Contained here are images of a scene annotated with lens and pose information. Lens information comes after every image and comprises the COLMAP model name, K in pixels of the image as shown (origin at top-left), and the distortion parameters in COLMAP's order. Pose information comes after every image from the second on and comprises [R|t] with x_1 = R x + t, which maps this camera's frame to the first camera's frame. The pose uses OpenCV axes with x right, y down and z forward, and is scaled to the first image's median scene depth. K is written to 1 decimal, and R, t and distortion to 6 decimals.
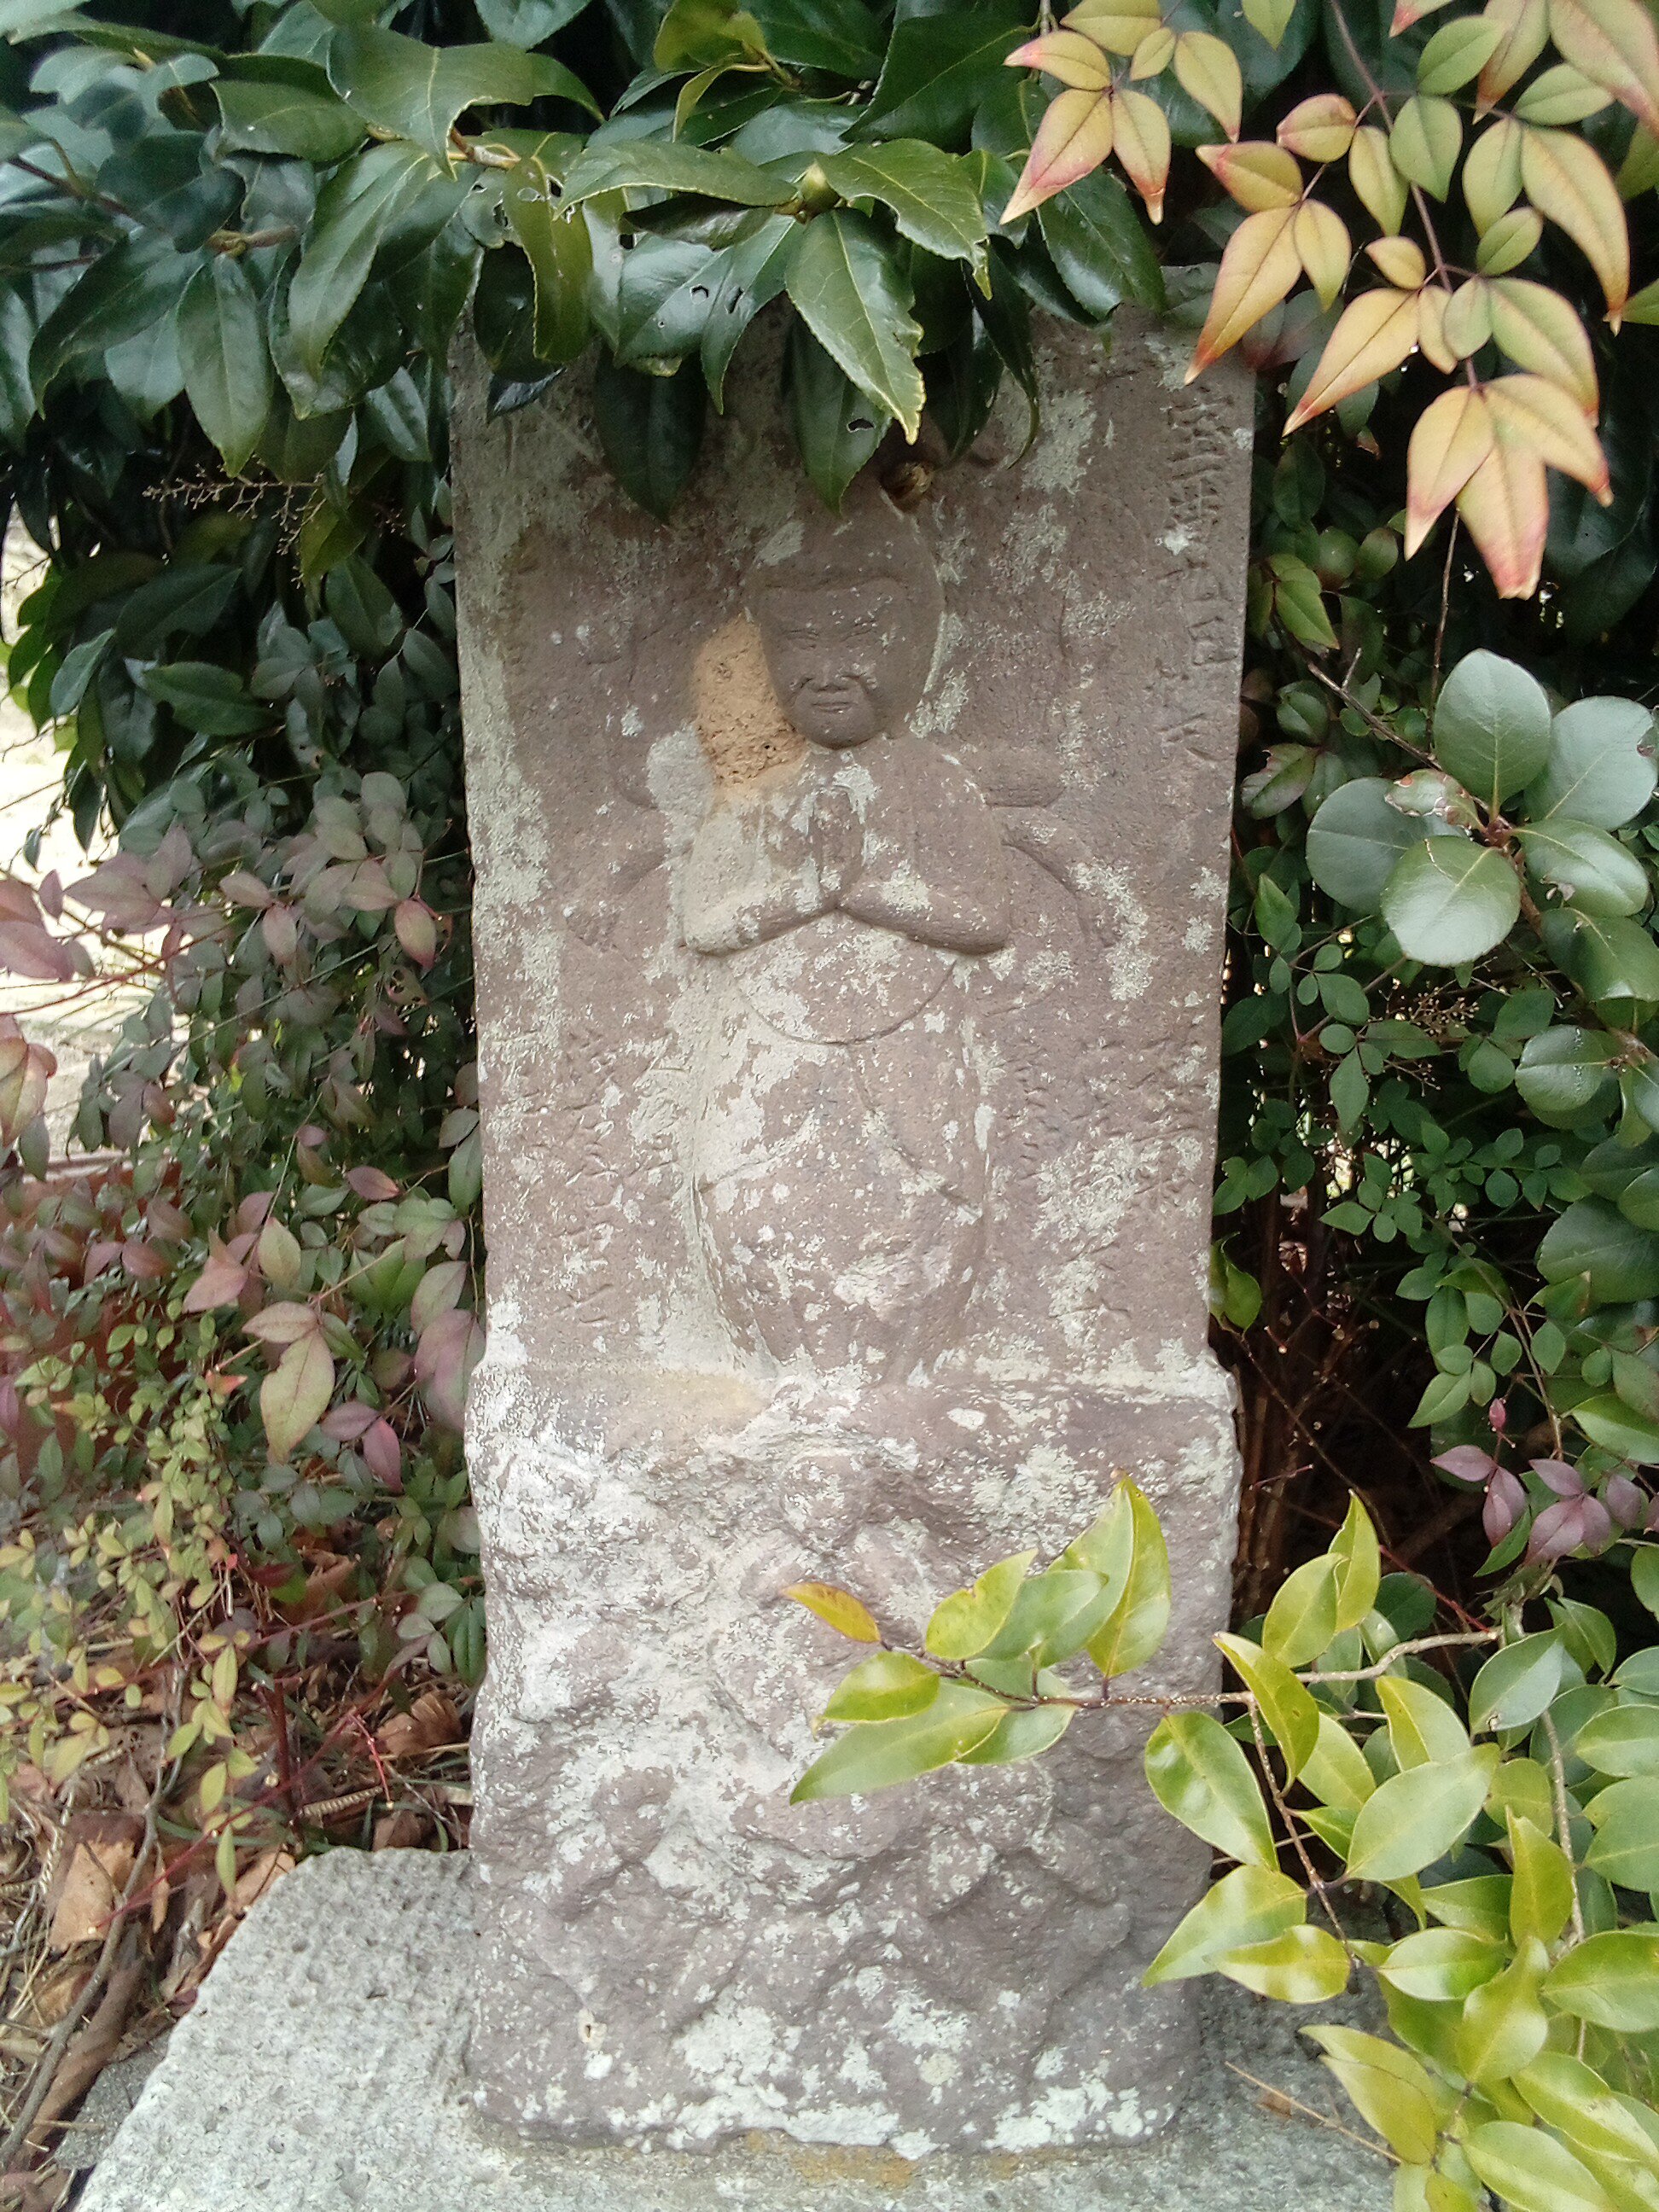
lens RADIAL K [[1829.9, 0, 837.0], [0, 1829.9, 1119.1], [0, 0, 1]] dist [0.051548, -0.083272]
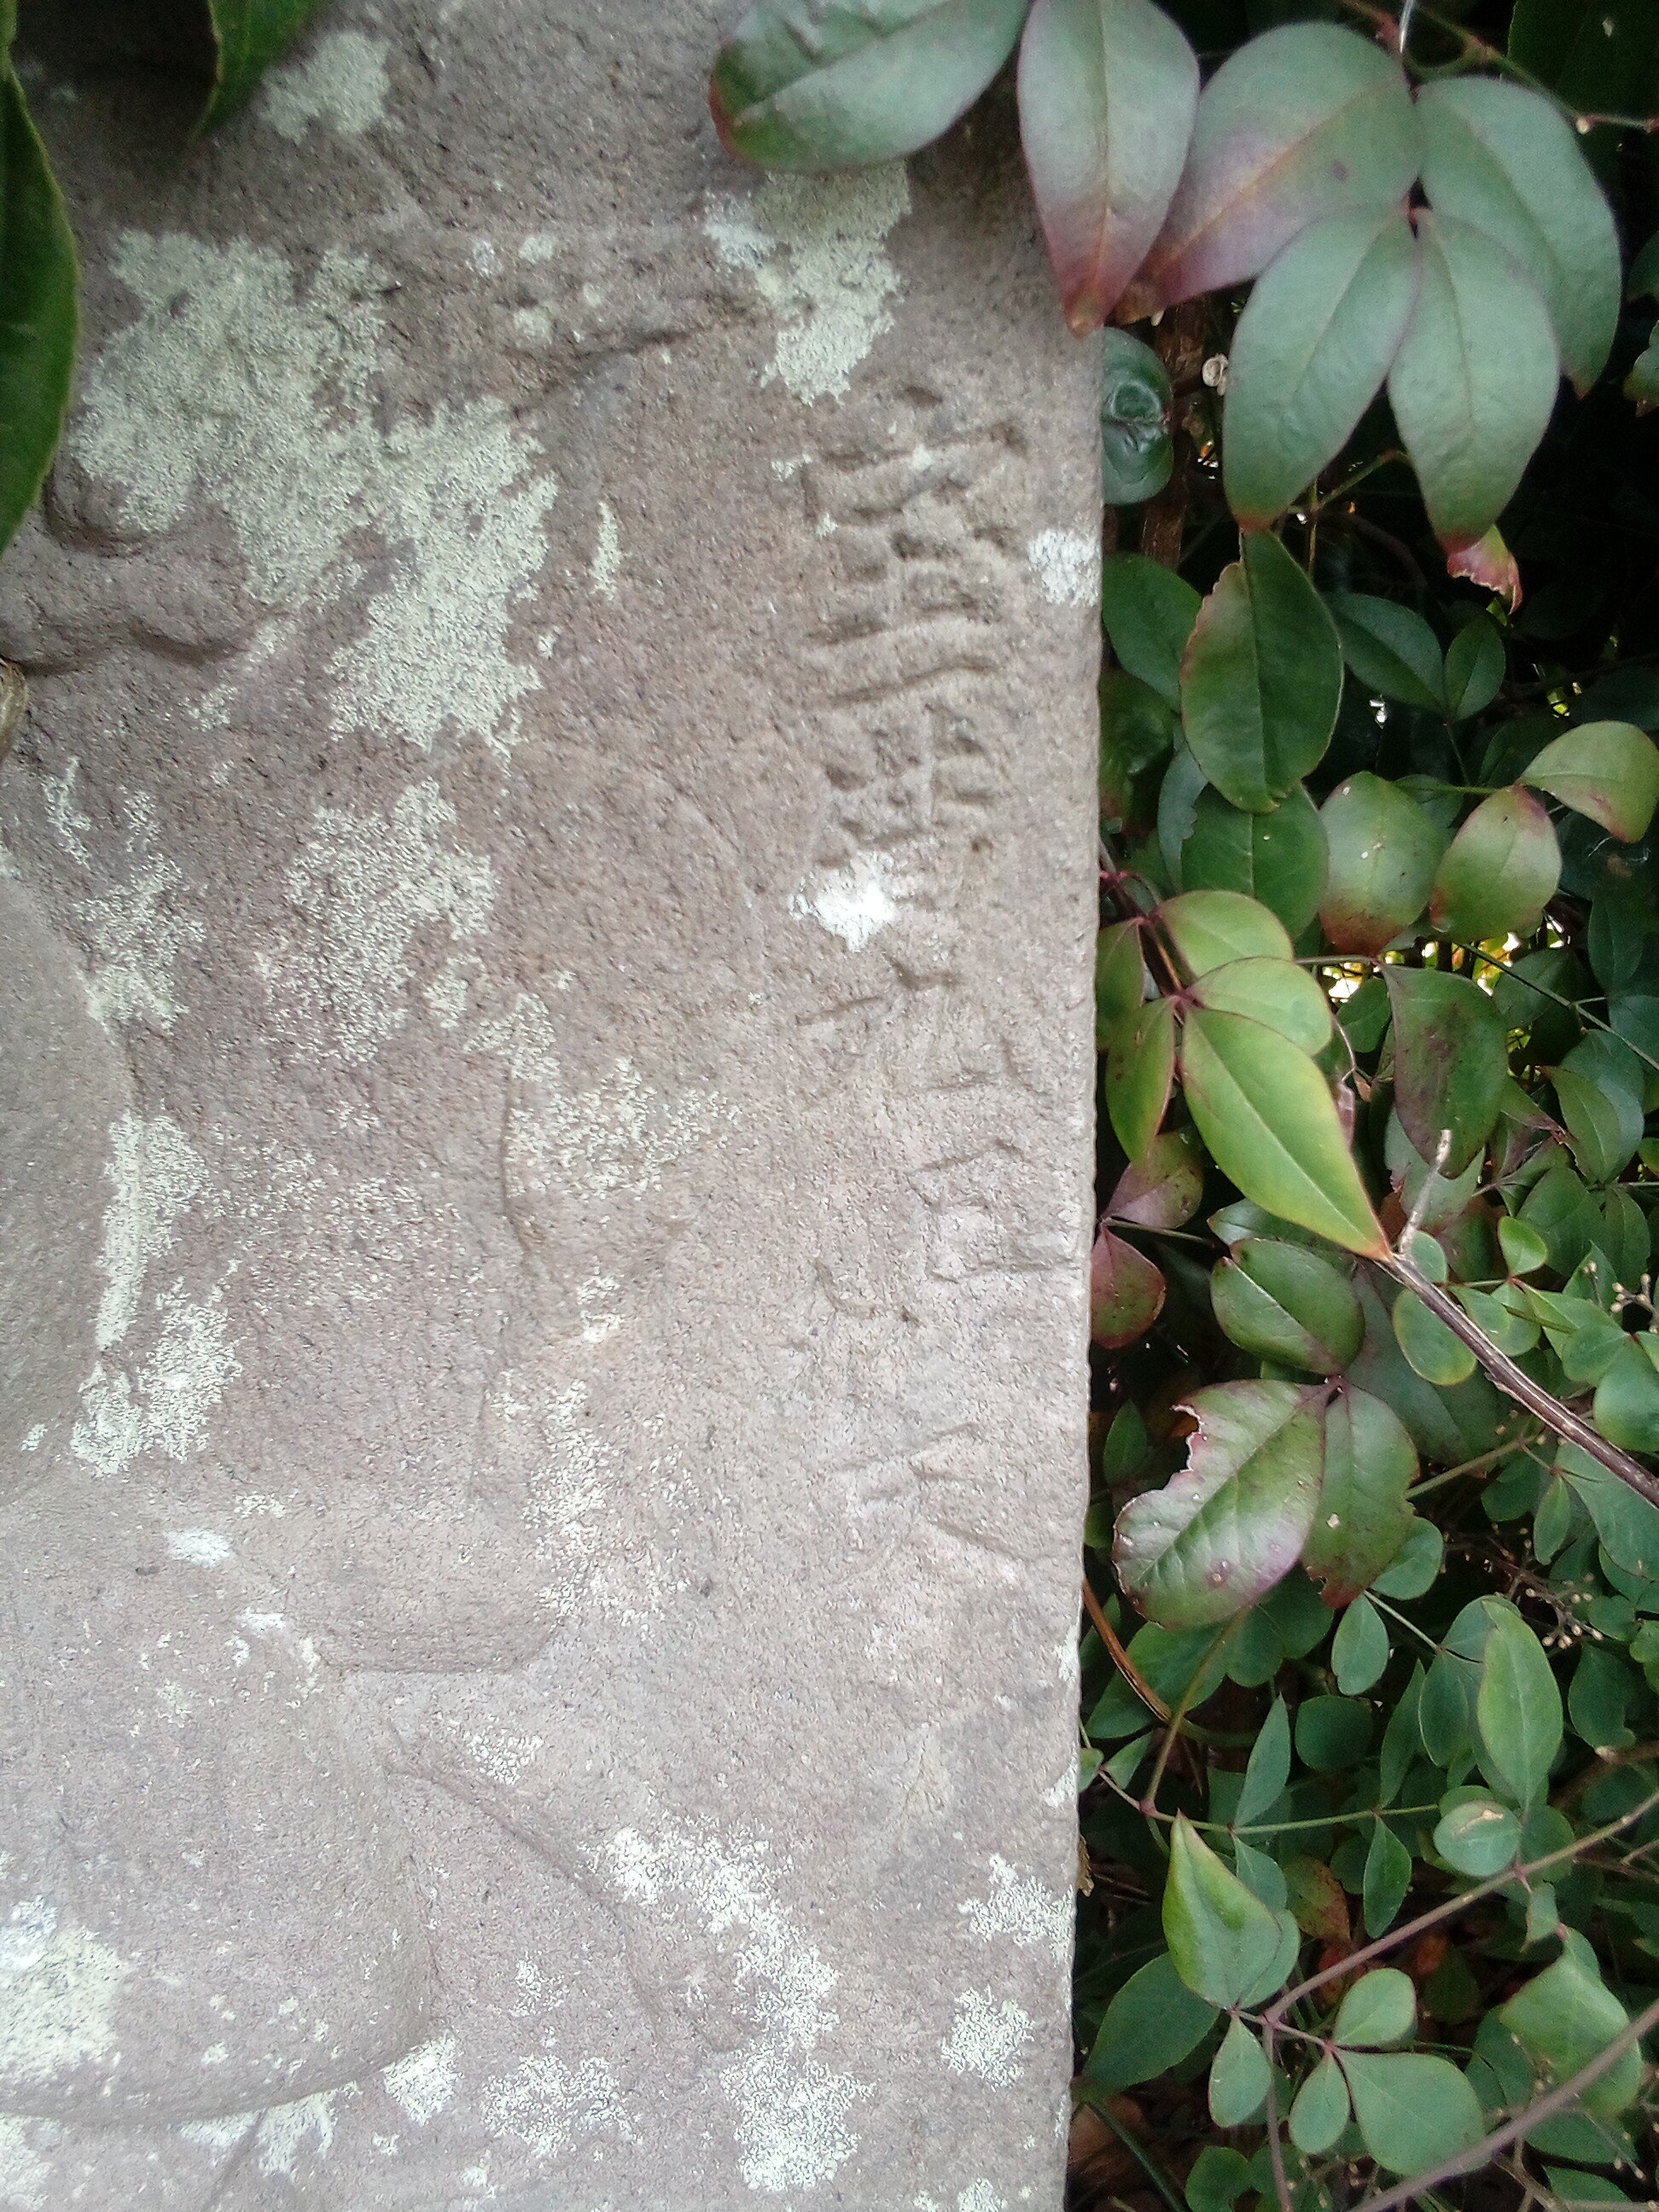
lens RADIAL K [[1829.9, 0, 828.5], [0, 1829.9, 1099.9], [0, 0, 1]] dist [0.051548, -0.083272]
pose [[0.999585, -0.019844, 0.020896, 0.169869], [0.019909, 0.999798, -0.002911, -0.276182], [-0.020834, 0.003326, 0.999777, 0.690010]]
